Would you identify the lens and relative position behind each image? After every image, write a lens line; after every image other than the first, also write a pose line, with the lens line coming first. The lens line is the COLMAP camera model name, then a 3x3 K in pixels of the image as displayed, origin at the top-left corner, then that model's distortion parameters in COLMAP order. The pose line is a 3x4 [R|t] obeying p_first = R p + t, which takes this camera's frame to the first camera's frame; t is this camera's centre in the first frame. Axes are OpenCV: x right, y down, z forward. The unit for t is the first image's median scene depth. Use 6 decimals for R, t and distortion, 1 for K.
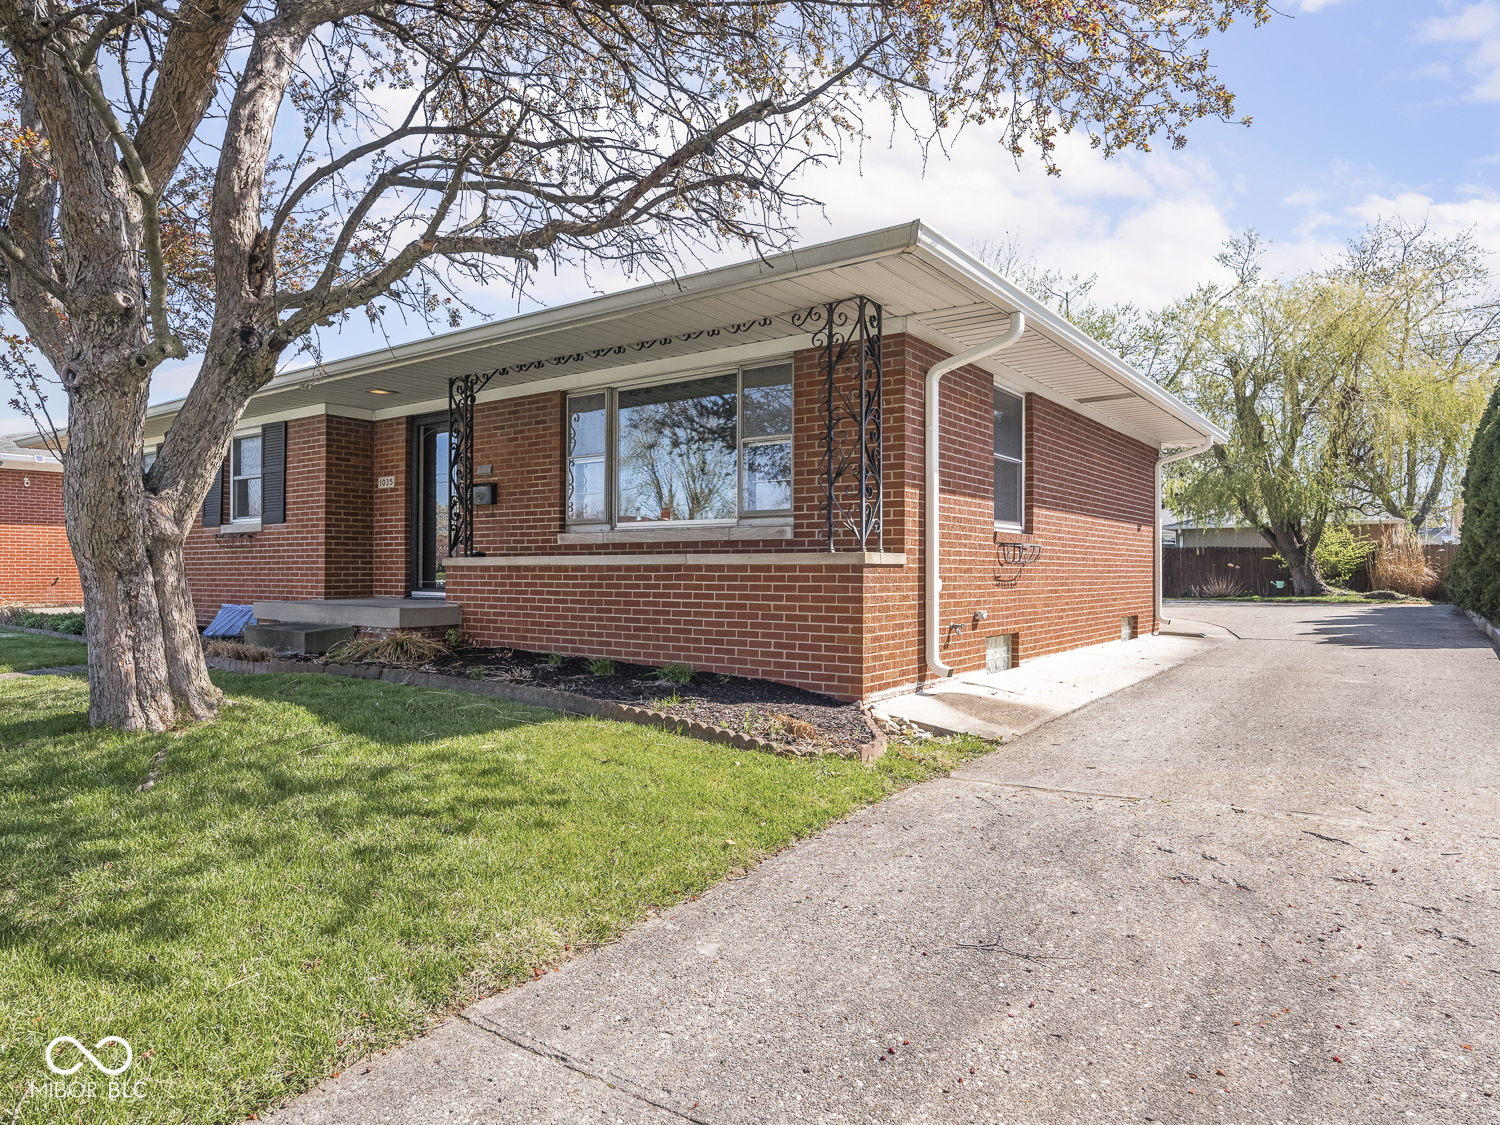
lens RADIAL K [[919.8, 0, 749.8], [0, 919.8, 559.9], [0, 0, 1]] dist [-0.000883, -0.003869]
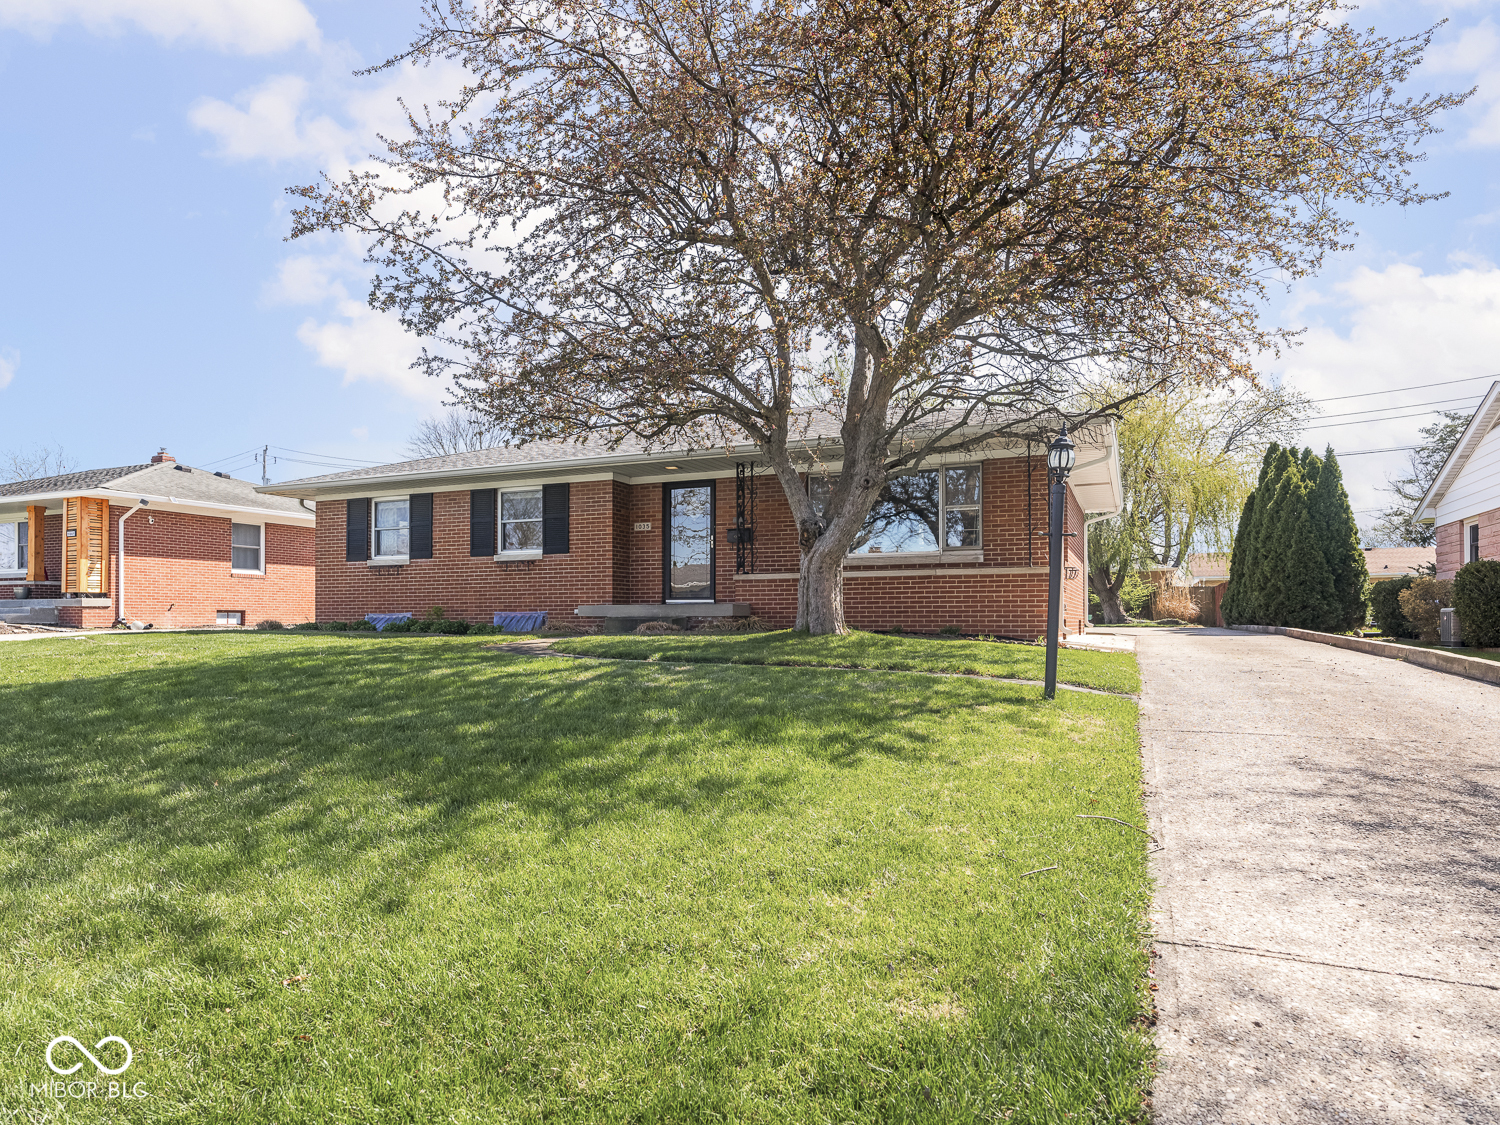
lens RADIAL K [[921.9, 0, 715.6], [0, 921.9, 608.9], [0, 0, 1]] dist [0.002500, 0.000129]
pose [[0.978943, 0.000205, 0.204135, -0.785072], [0.000282, 0.999997, -0.002354, 0.068983], [-0.204135, 0.002362, 0.978940, -0.636101]]
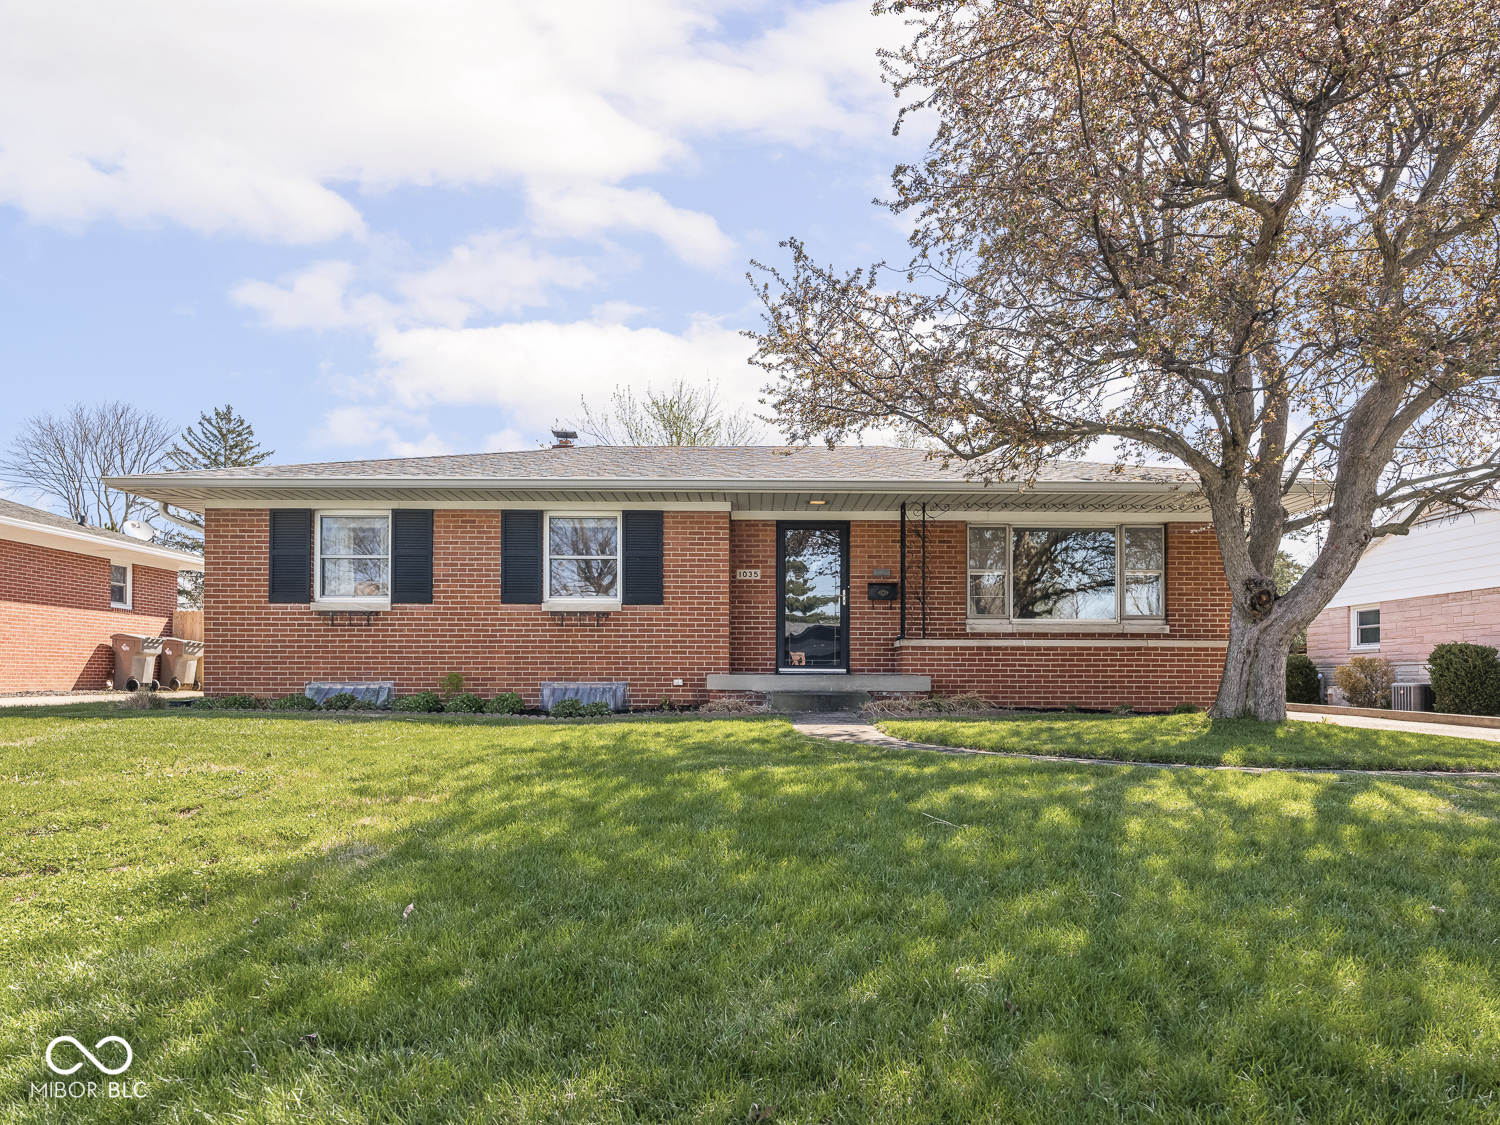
lens RADIAL K [[924.8, 0, 748.4], [0, 924.8, 691.1], [0, 0, 1]] dist [0.000624, -0.001521]
pose [[0.809037, -0.004002, 0.587745, -1.456961], [-0.010319, 0.999726, 0.021011, 0.051559], [-0.587668, -0.023063, 0.808774, 0.071819]]
